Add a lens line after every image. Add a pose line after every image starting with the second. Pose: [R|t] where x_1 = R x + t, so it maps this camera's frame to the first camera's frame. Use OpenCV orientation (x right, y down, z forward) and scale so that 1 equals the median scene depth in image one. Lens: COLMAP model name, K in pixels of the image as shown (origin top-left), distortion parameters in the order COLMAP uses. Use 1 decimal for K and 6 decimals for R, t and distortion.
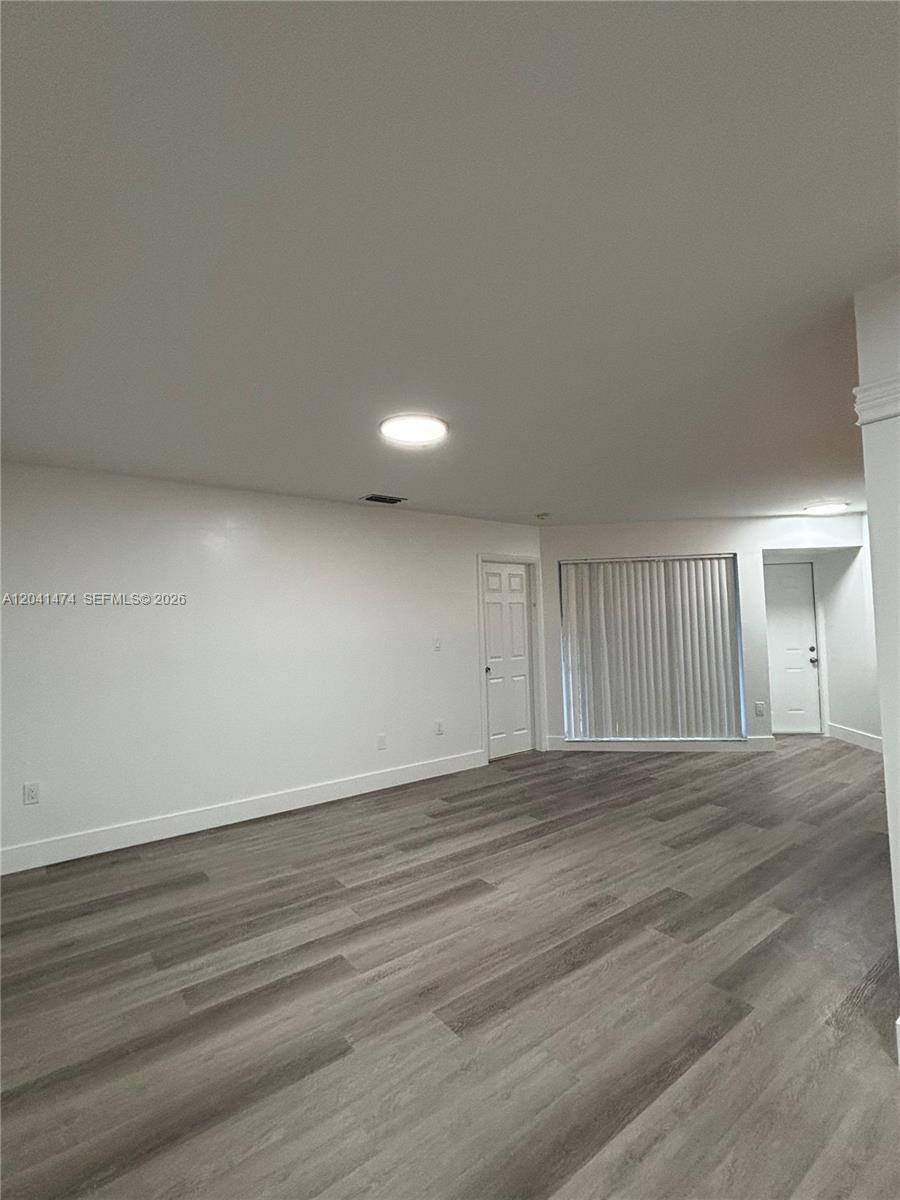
lens RADIAL K [[552.6, 0, 446.1], [0, 552.6, 600.2], [0, 0, 1]] dist [-0.018102, -0.001125]
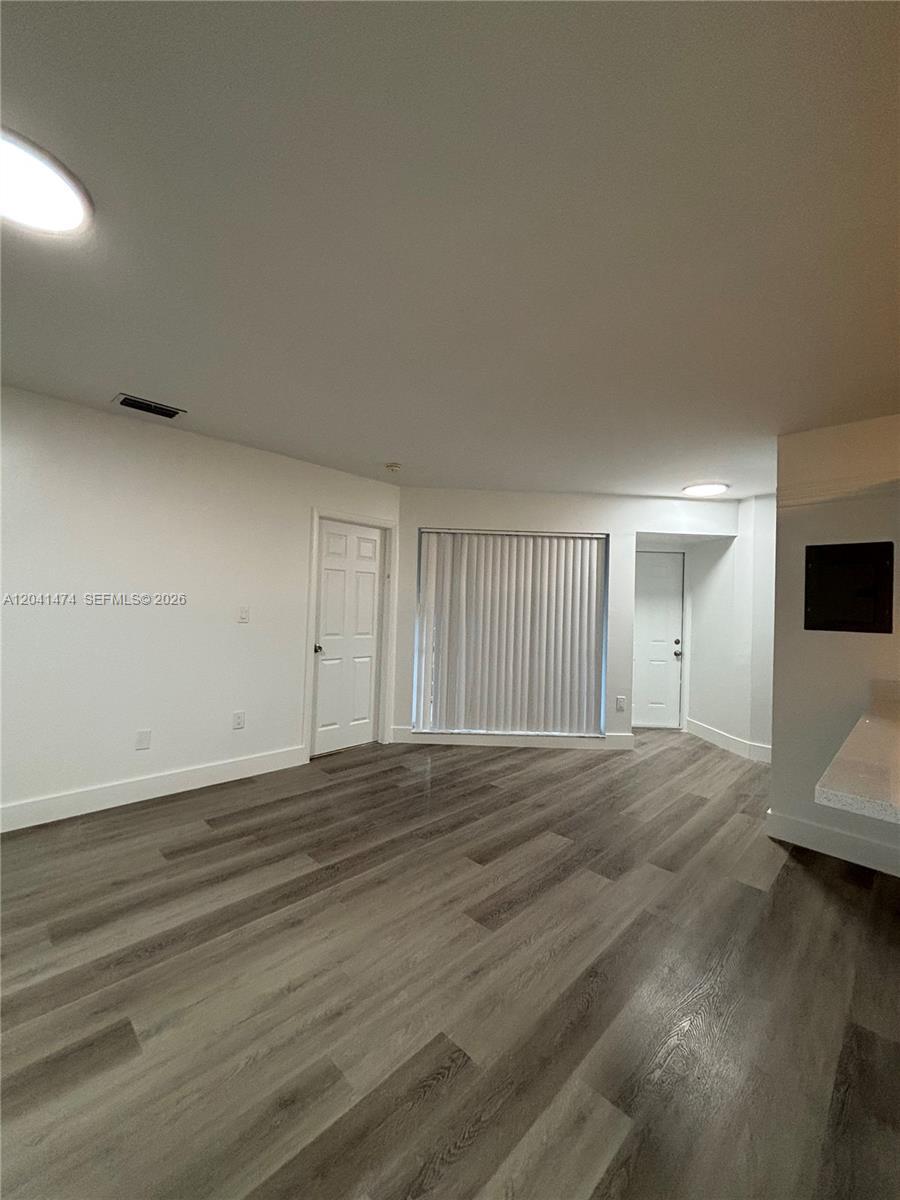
lens RADIAL K [[483.7, 0, 452.7], [0, 483.7, 599.9], [0, 0, 1]] dist [-0.001815, -0.000099]
pose [[0.985133, 0.059496, 0.161160, 0.158992], [-0.064509, 0.997577, 0.026044, 0.021746], [-0.159220, -0.036053, 0.986585, 0.260927]]
